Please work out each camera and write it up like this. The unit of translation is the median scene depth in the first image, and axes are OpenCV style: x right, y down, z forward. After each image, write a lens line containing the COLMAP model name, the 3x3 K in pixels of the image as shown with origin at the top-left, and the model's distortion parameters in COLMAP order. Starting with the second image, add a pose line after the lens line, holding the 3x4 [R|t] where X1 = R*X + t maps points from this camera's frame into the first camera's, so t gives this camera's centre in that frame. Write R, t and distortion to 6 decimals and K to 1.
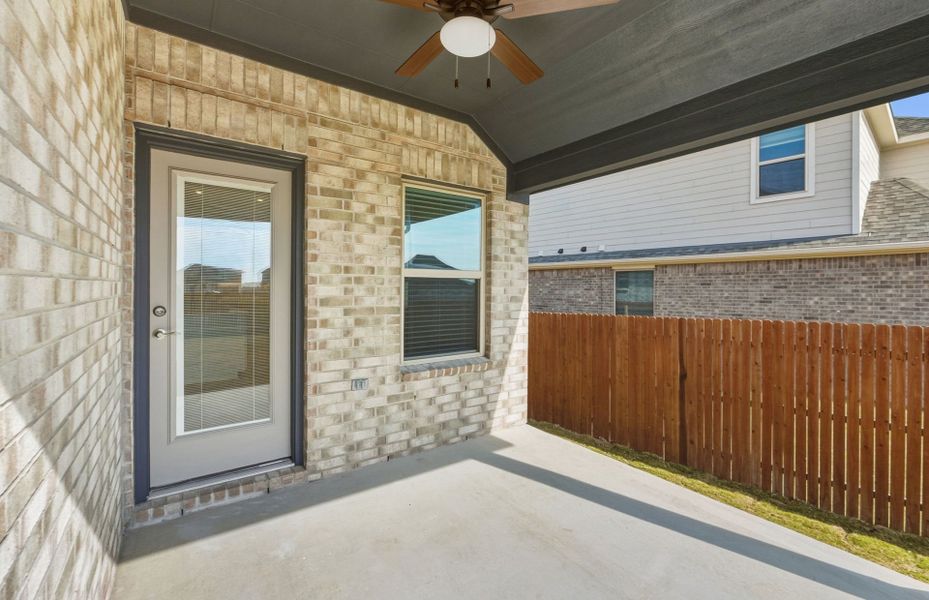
lens RADIAL K [[402.0, 0, 474.5], [0, 402.0, 295.1], [0, 0, 1]] dist [-0.008578, 0.000361]
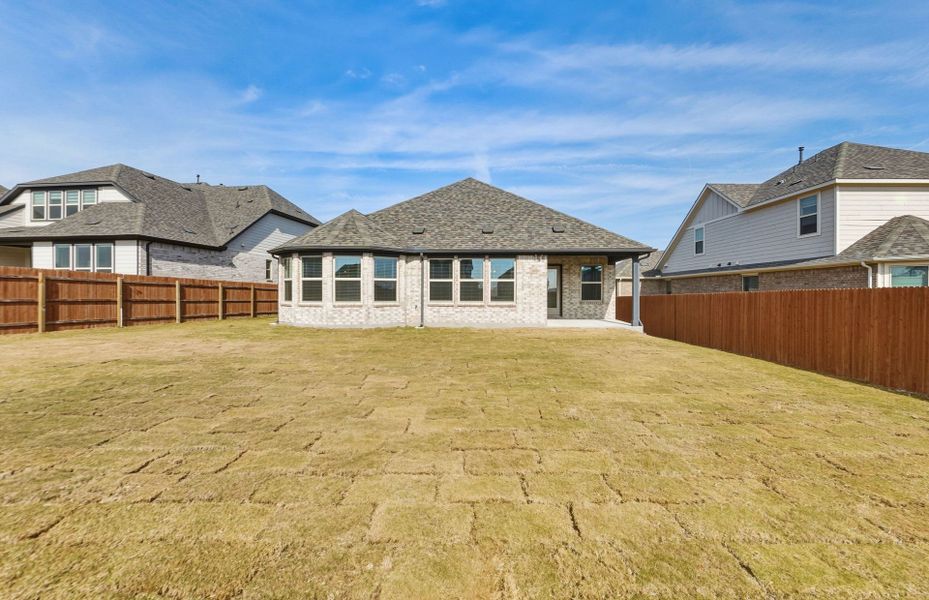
lens RADIAL K [[402.0, 0, 474.5], [0, 402.0, 295.1], [0, 0, 1]] dist [-0.008578, 0.000361]
pose [[0.747732, -0.000556, -0.664001, 2.213312], [-0.005772, 0.999956, -0.007337, 0.143852], [0.663976, 0.009319, 0.747696, -3.730526]]
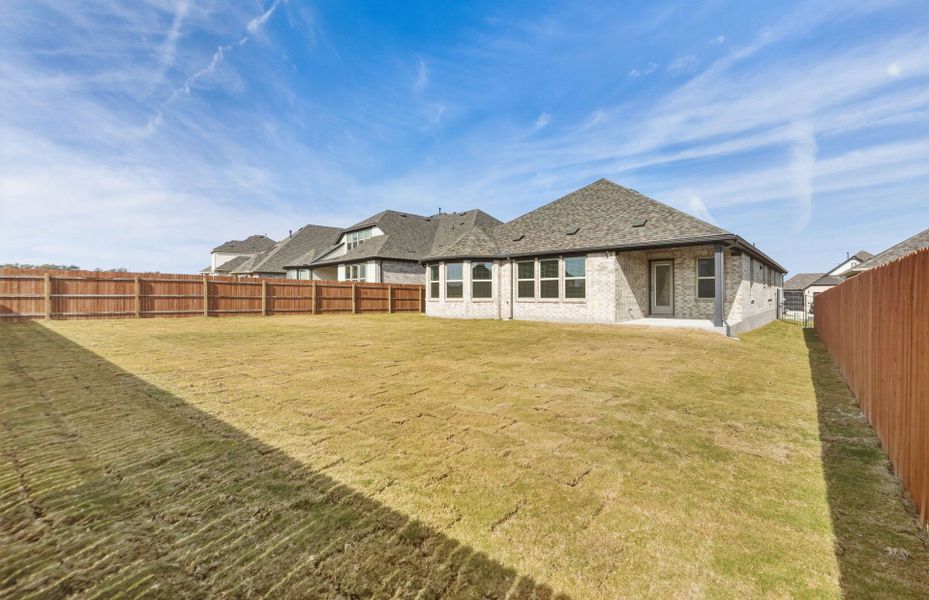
lens RADIAL K [[402.0, 0, 474.5], [0, 402.0, 295.1], [0, 0, 1]] dist [-0.008578, 0.000361]
pose [[0.175085, -0.009101, -0.984511, 3.838258], [-0.007123, 0.999919, -0.010510, 0.200416], [0.984528, 0.008853, 0.175006, -2.251074]]
